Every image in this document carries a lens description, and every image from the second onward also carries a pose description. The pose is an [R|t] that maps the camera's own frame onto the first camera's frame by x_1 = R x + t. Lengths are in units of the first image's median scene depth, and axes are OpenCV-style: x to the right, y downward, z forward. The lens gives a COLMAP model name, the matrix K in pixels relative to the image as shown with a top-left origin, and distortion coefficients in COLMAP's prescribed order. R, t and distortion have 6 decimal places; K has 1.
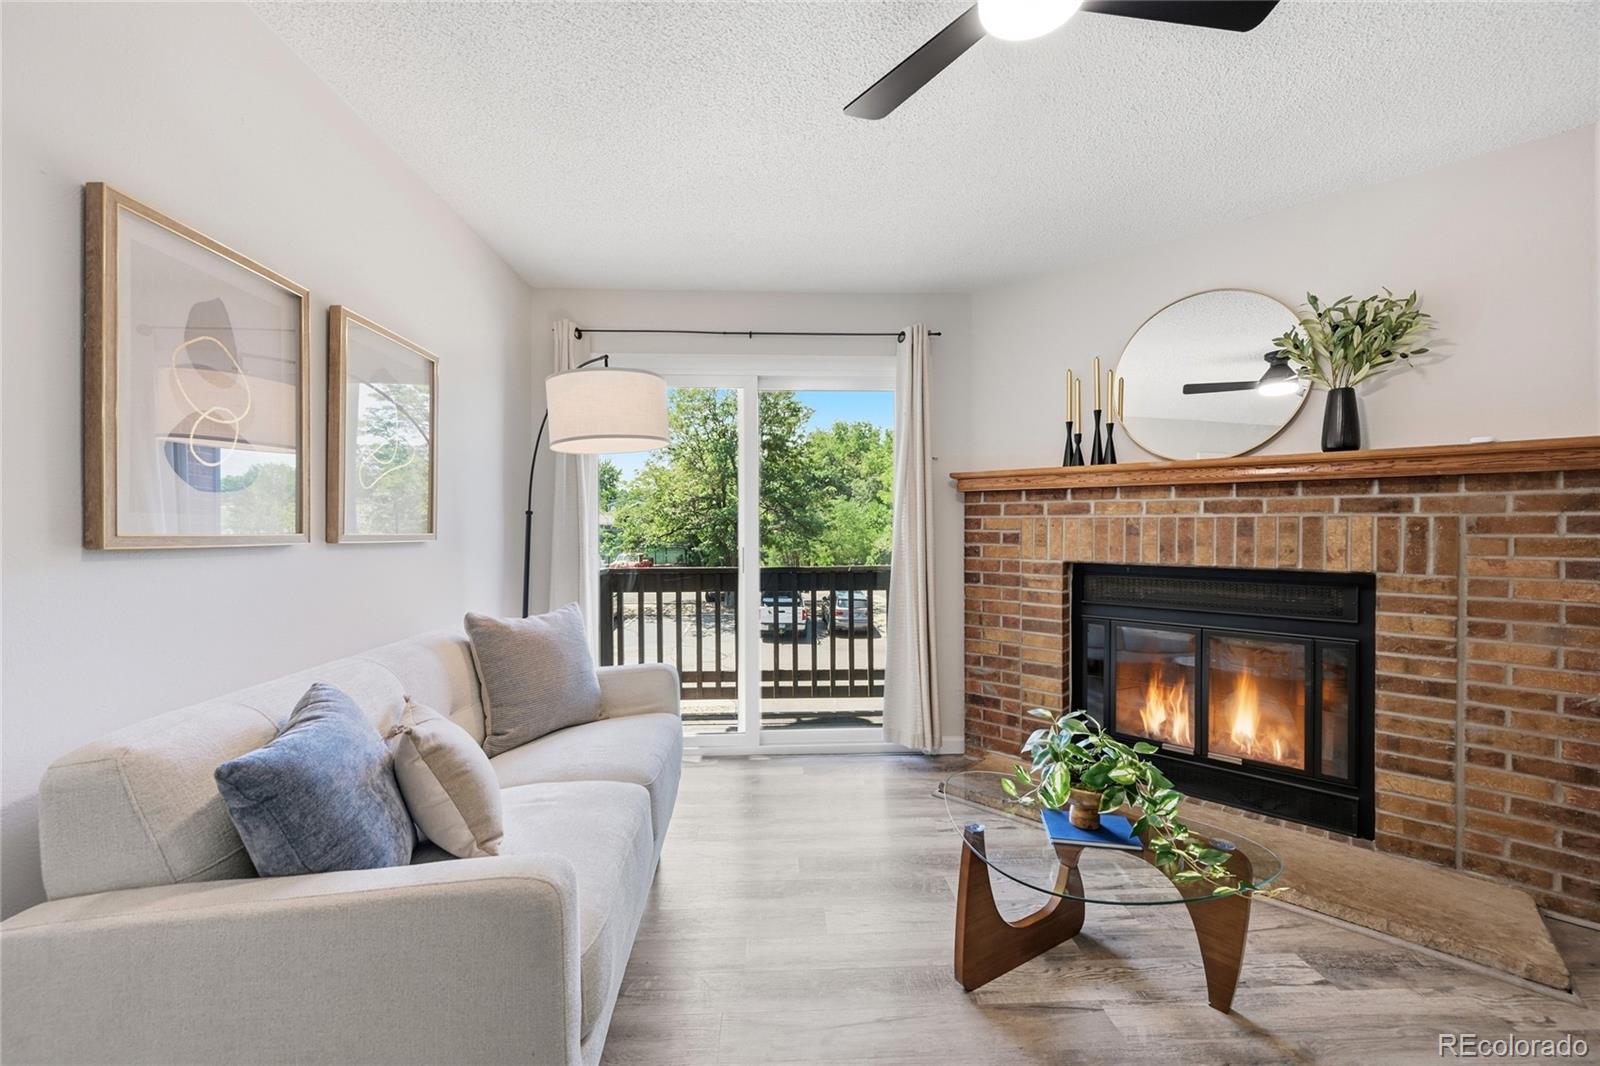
lens RADIAL K [[645.8, 0, 792.9], [0, 645.8, 527.1], [0, 0, 1]] dist [0.002548, 0.000270]
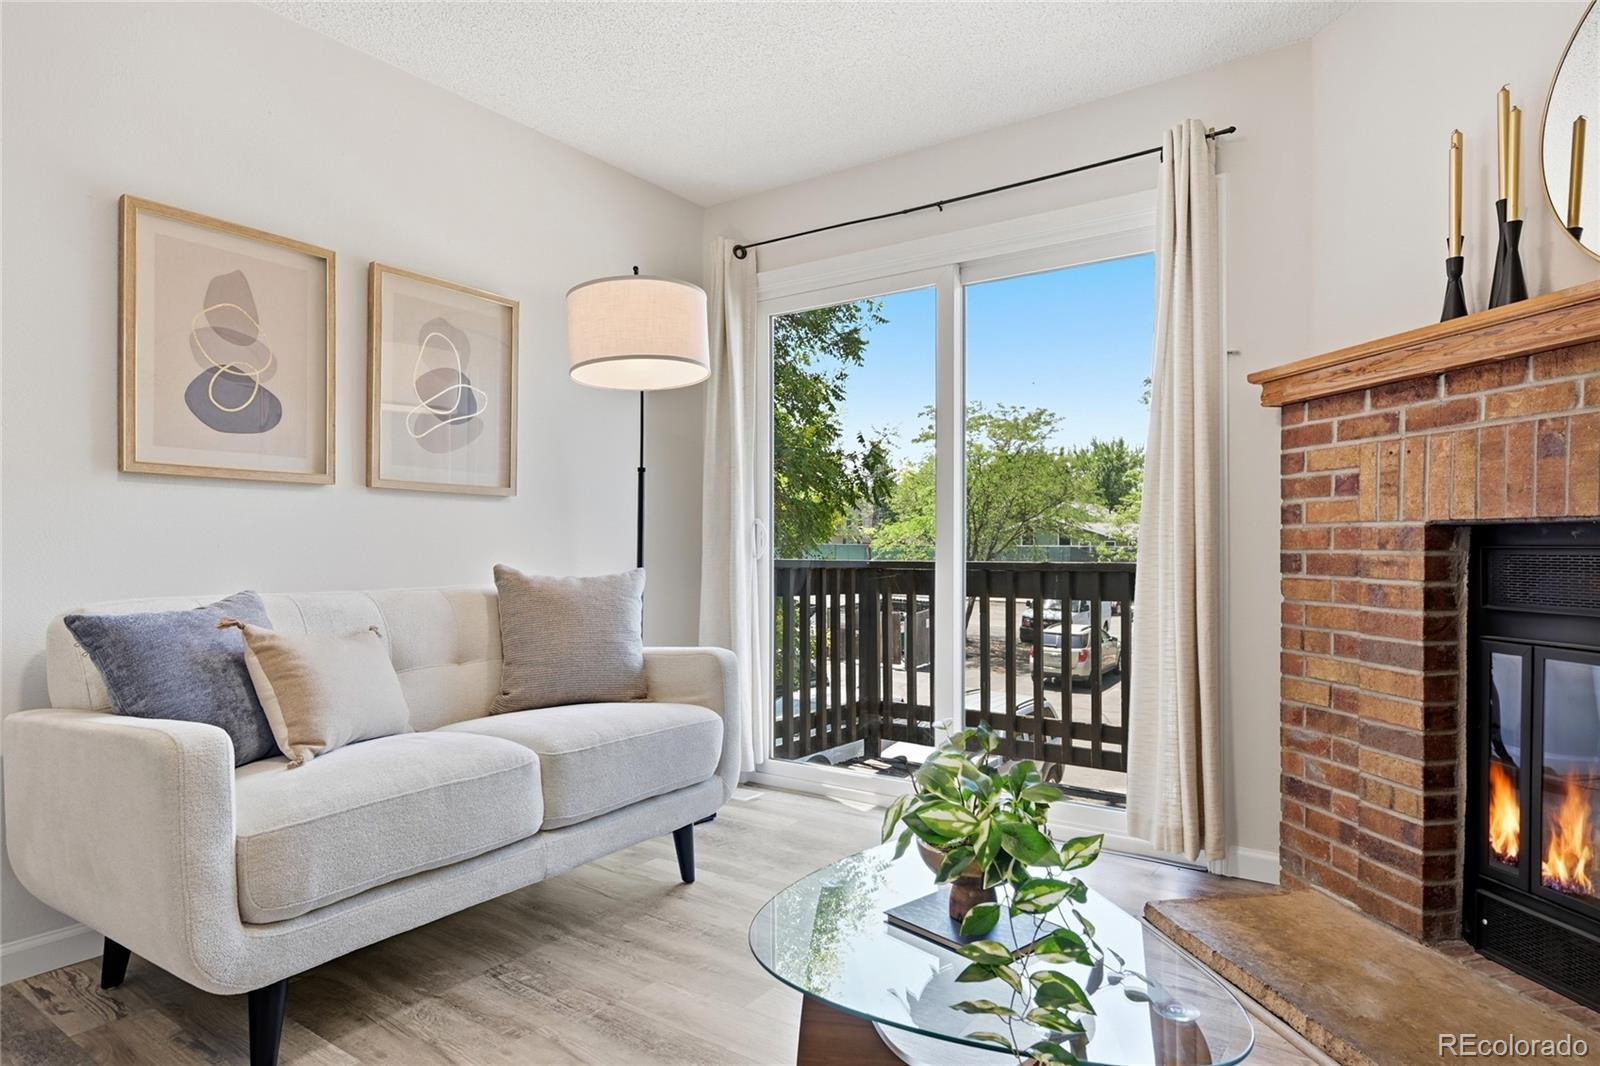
lens RADIAL K [[921.8, 0, 780.5], [0, 921.8, 551.8], [0, 0, 1]] dist [0.001550, -0.002625]
pose [[0.786692, 0.007962, -0.617295, 0.594163], [-0.004382, 0.999964, 0.007314, 0.092815], [0.617331, -0.003049, 0.786698, 0.177553]]
